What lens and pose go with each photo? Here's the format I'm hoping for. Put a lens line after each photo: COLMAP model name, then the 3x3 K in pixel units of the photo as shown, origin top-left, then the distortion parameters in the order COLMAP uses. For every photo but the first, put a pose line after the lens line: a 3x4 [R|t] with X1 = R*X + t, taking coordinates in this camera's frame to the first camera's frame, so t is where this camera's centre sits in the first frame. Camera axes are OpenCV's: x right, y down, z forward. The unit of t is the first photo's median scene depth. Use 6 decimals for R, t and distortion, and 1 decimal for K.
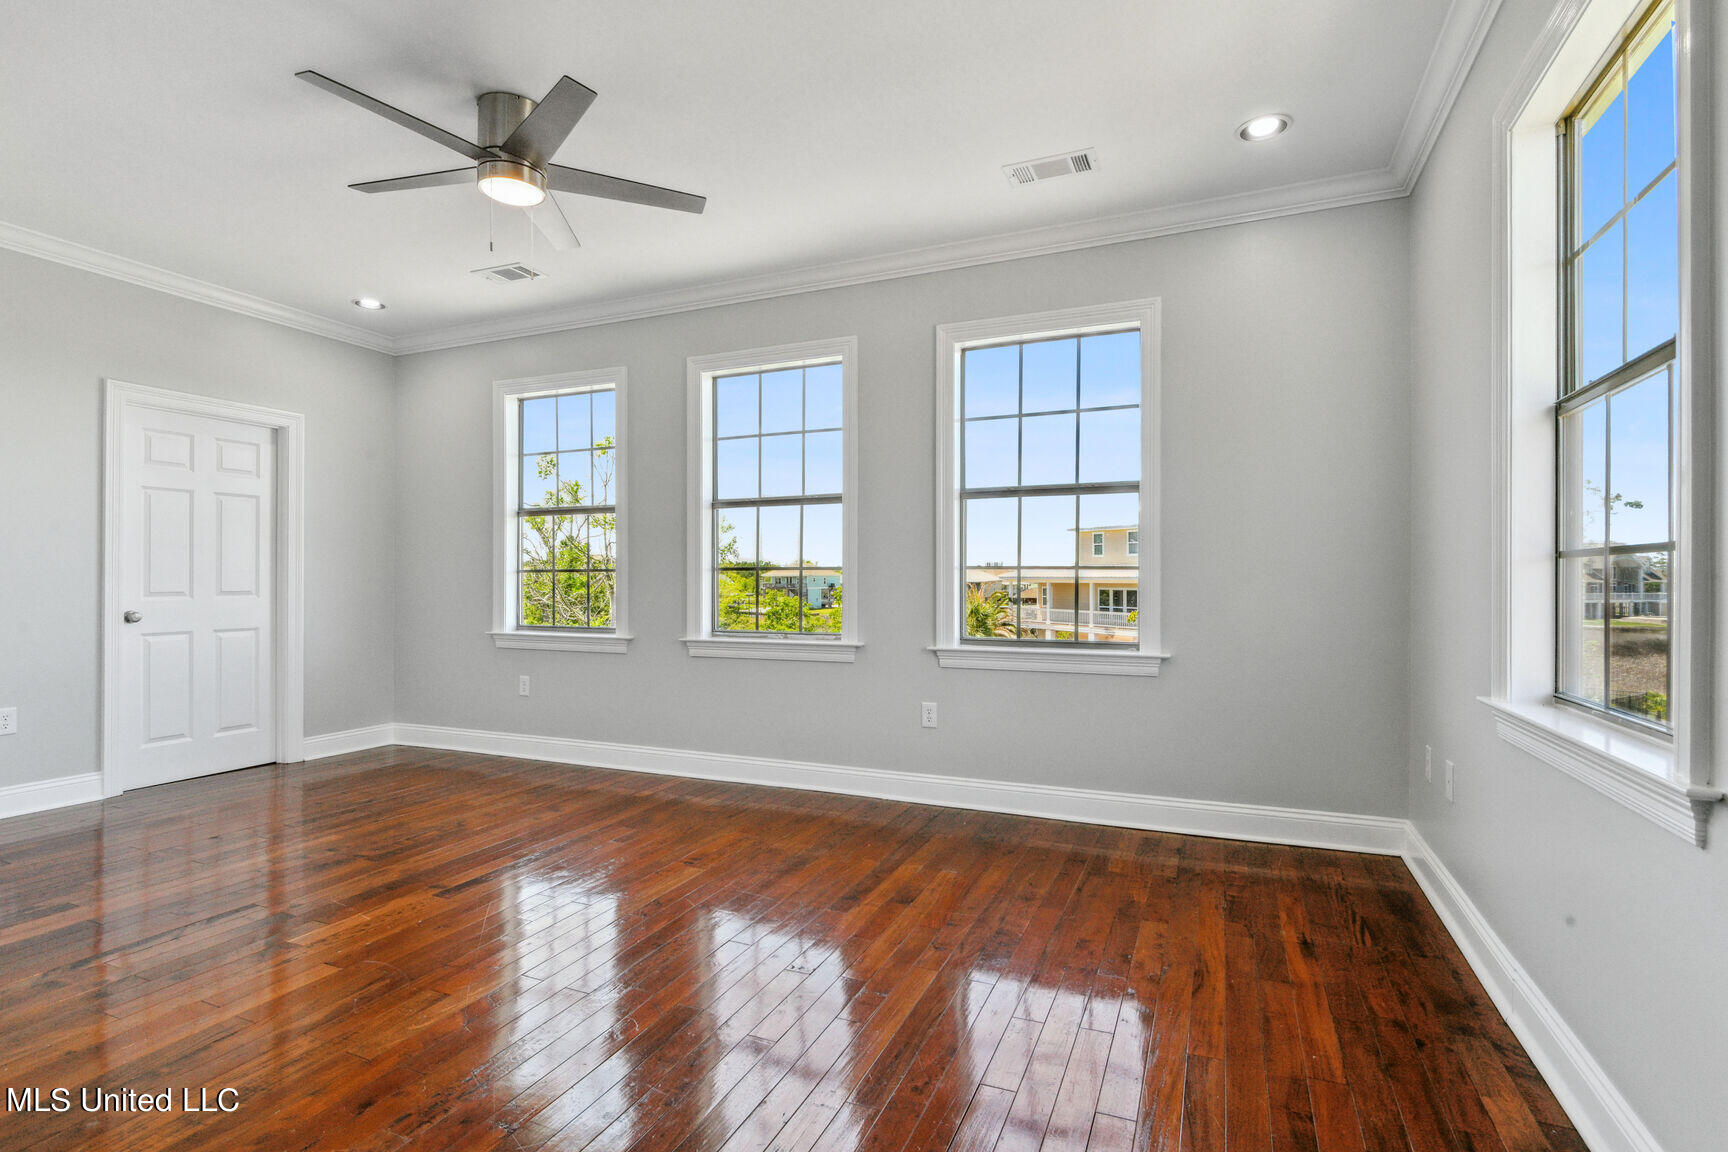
lens RADIAL K [[832.4, 0, 859.6], [0, 832.4, 578.0], [0, 0, 1]] dist [-0.002823, -0.000331]
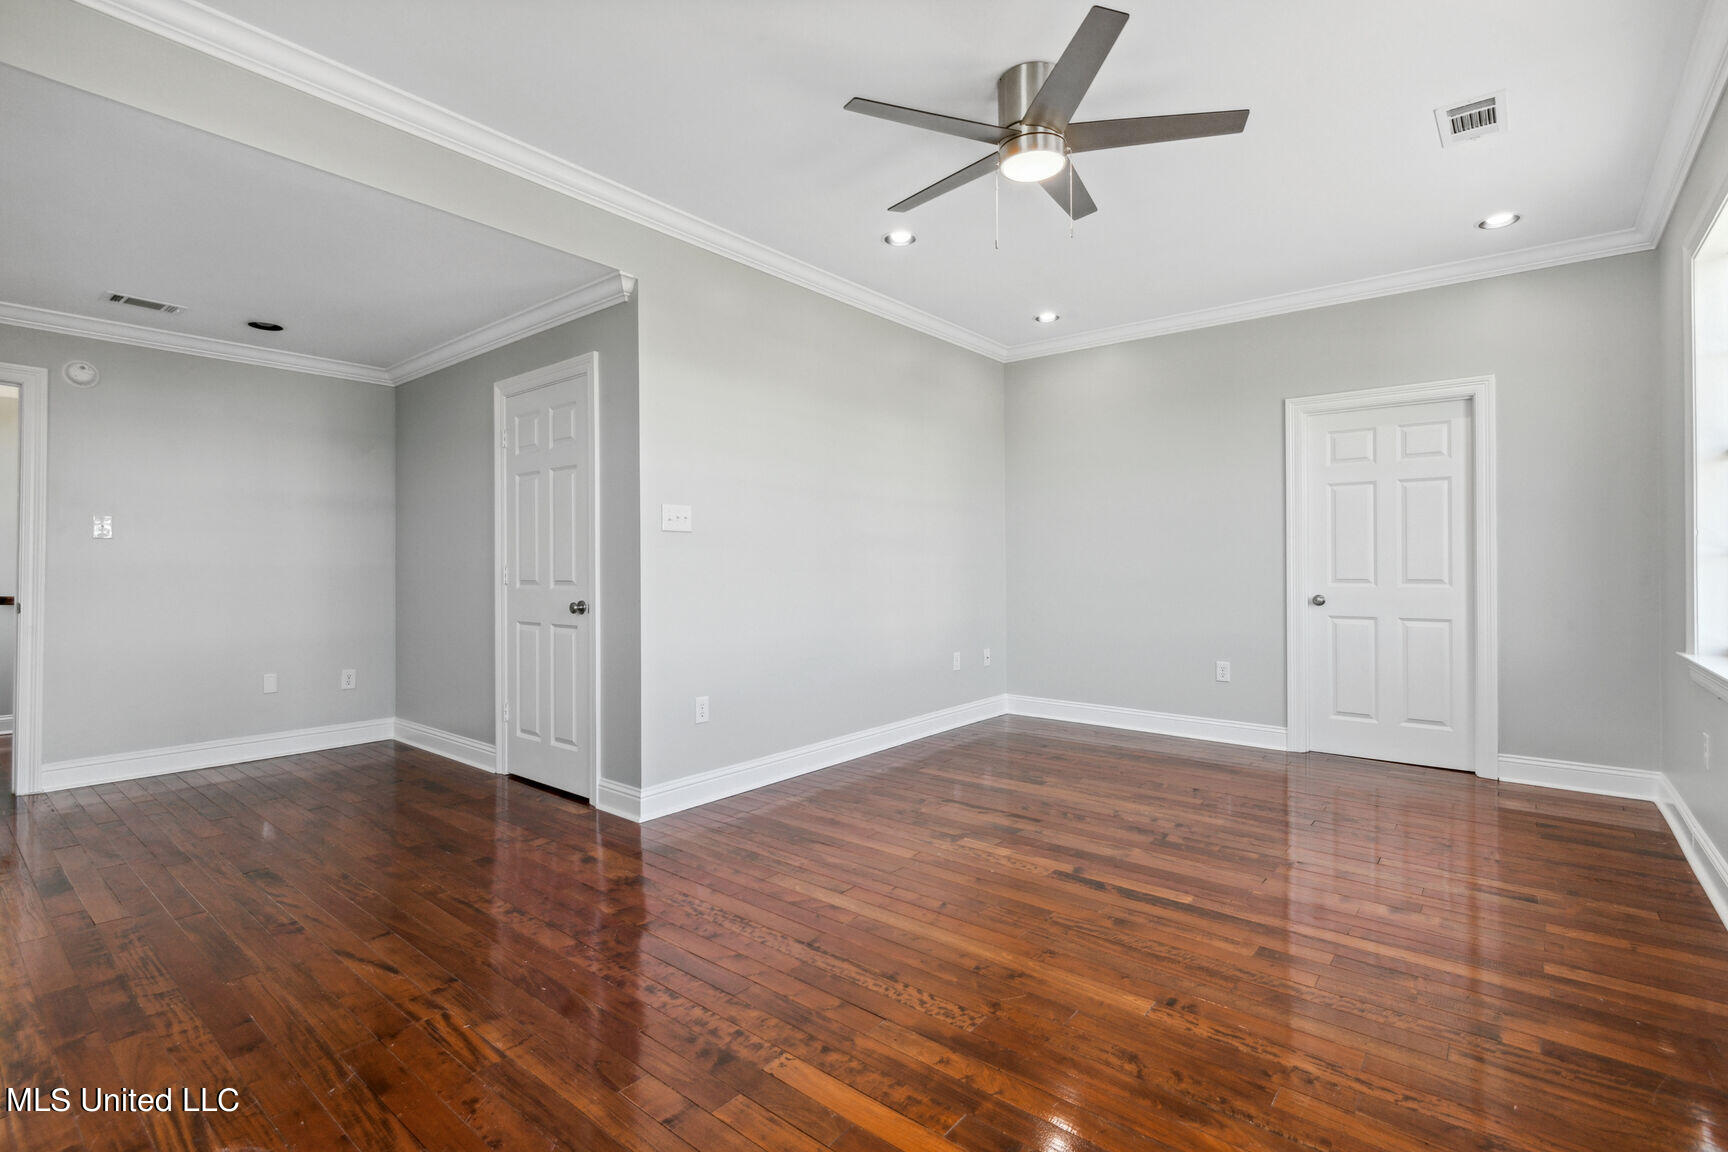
lens RADIAL K [[806.7, 0, 857.5], [0, 806.7, 567.0], [0, 0, 1]] dist [0.004072, -0.001977]
pose [[-0.272362, 0.003261, -0.962189, 0.363546], [0.003023, 0.999992, 0.002533, -0.003387], [0.962190, -0.002219, -0.272370, 0.702674]]
